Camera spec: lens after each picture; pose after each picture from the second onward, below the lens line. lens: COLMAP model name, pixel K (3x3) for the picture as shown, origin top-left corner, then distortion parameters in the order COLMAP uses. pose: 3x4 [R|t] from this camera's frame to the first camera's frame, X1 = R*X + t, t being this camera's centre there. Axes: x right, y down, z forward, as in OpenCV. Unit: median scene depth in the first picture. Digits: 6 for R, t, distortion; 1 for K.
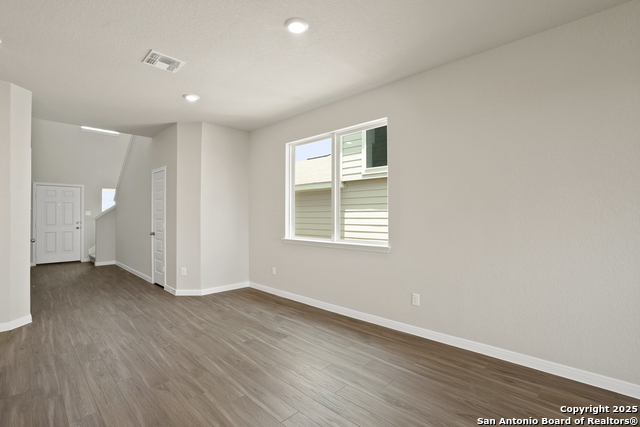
lens RADIAL K [[291.1, 0, 320.6], [0, 291.1, 211.1], [0, 0, 1]] dist [-0.021641, 0.003425]
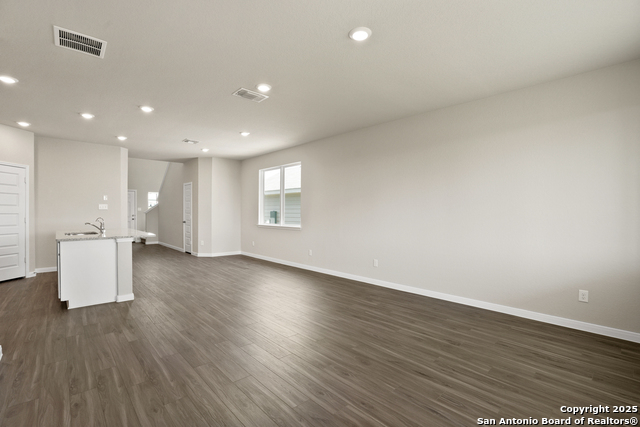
lens RADIAL K [[291.1, 0, 314.8], [0, 291.1, 216.3], [0, 0, 1]] dist [-0.021641, 0.003425]
pose [[0.996729, 0.009535, -0.080257, 0.321714], [-0.007420, 0.999618, 0.026619, -0.003510], [0.080480, -0.025936, 0.996419, -0.642330]]
